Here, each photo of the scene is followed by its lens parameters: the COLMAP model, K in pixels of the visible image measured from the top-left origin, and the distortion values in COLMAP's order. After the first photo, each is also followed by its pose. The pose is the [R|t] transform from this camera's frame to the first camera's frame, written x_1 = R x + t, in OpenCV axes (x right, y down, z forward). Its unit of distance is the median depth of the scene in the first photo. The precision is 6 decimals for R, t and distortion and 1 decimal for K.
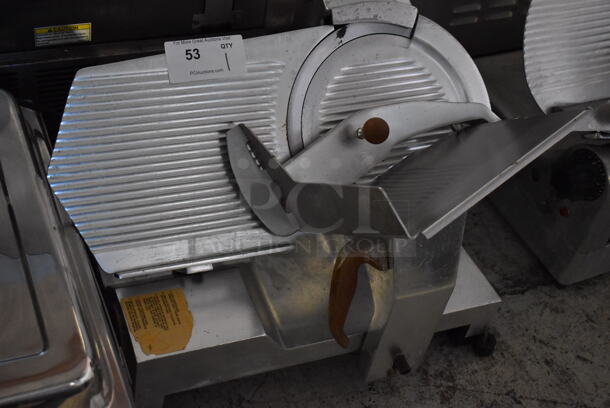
lens RADIAL K [[905.6, 0, 305.0], [0, 905.6, 204.0], [0, 0, 1]] dist [0.000616, -0.092696]
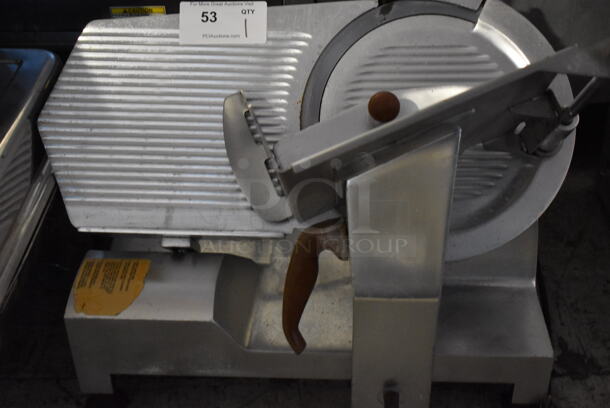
lens RADIAL K [[905.6, 0, 305.0], [0, 905.6, 204.0], [0, 0, 1]] dist [0.000616, -0.092696]
pose [[0.896313, 0.092502, -0.433666, 0.367059], [-0.169993, 0.974958, -0.143386, 0.133382], [0.409542, 0.202239, 0.889592, 0.227441]]
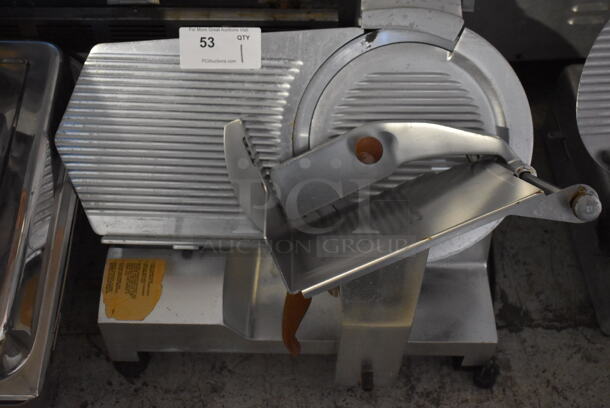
lens RADIAL K [[845.1, 0, 305.0], [0, 845.1, 204.0], [0, 0, 1]] dist [-0.025571, -0.035255]
pose [[0.919266, 0.219131, -0.327004, 0.304998], [-0.169144, 0.970015, 0.174530, -0.162262], [0.355444, -0.105129, 0.928767, 0.133251]]
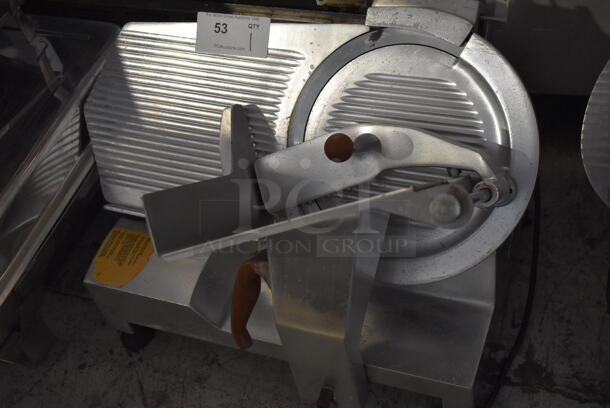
lens RADIAL K [[869.1, 0, 305.0], [0, 869.1, 204.0], [0, 0, 1]] dist [-0.033408, -0.011183]
pose [[0.701926, 0.315078, -0.638769, 0.598993], [-0.264215, 0.948030, 0.177286, -0.164858], [0.661431, 0.044331, 0.748695, 0.310180]]
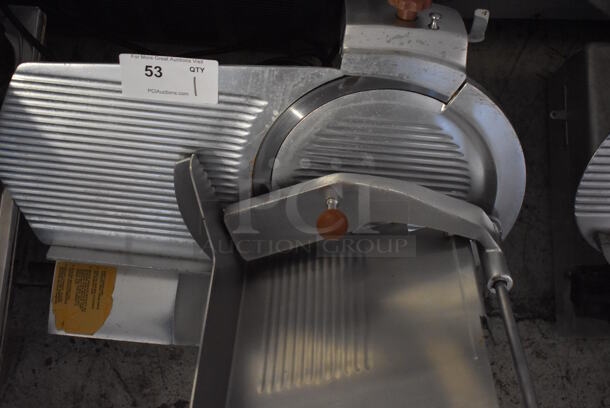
lens RADIAL K [[748.4, 0, 305.0], [0, 748.4, 204.0], [0, 0, 1]] dist [-0.037499, -0.025039]
pose [[0.886052, 0.418161, -0.200134, 0.178709], [-0.238204, 0.781028, 0.577282, -0.471009], [0.397707, -0.463829, 0.791639, 0.422163]]
